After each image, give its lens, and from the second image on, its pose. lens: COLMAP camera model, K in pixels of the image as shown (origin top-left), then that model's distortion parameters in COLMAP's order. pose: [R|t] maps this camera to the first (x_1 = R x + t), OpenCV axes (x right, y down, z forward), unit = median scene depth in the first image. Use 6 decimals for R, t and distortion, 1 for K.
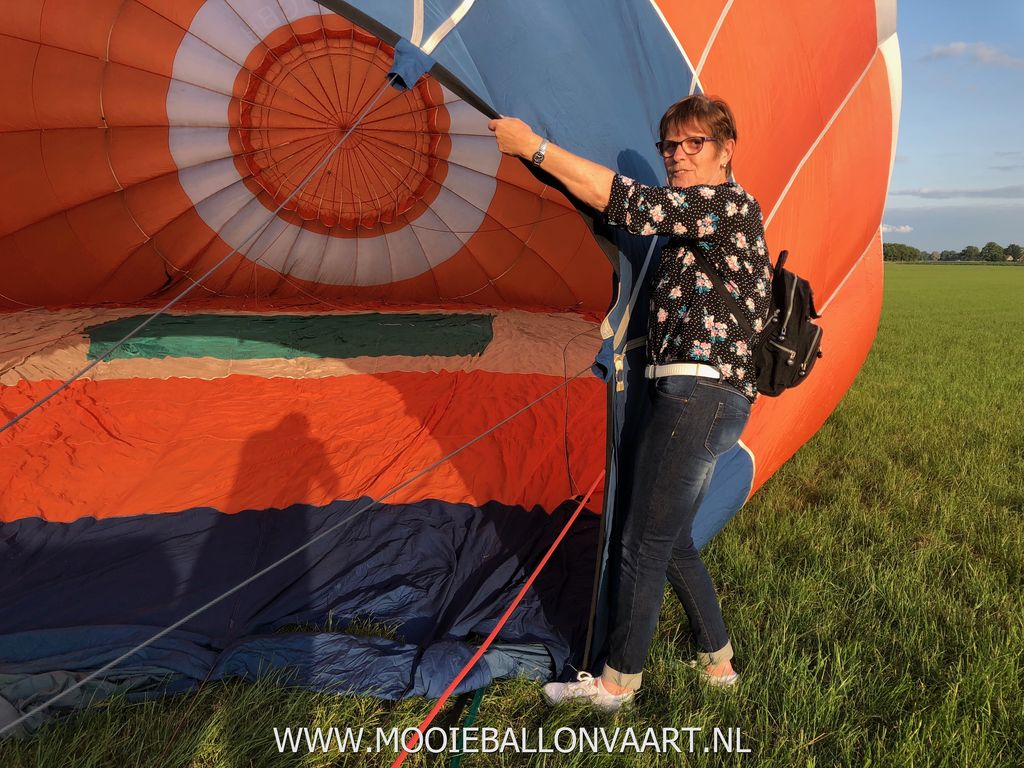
lens RADIAL K [[753.1, 0, 498.0], [0, 753.1, 397.3], [0, 0, 1]] dist [0.055646, -0.085112]
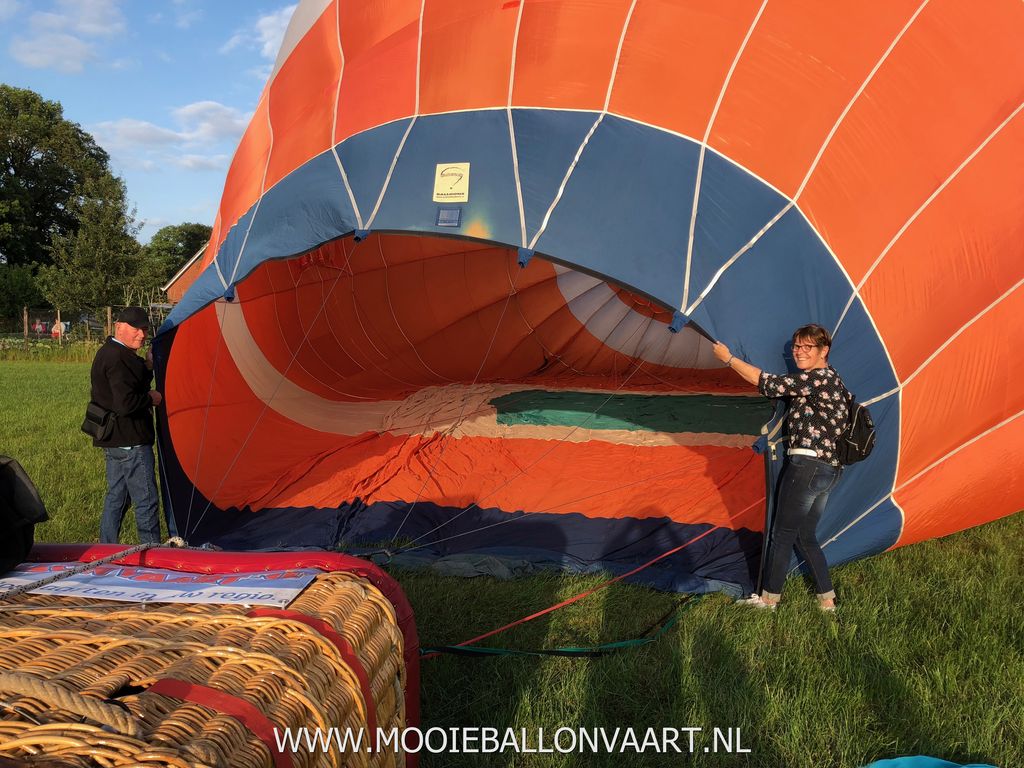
lens RADIAL K [[753.1, 0, 498.0], [0, 753.1, 397.3], [0, 0, 1]] dist [0.055646, -0.085112]
pose [[0.898722, 0.034092, -0.437192, 0.099819], [-0.074724, 0.994298, -0.076073, 0.010208], [0.432106, 0.101037, 0.896145, -0.328423]]
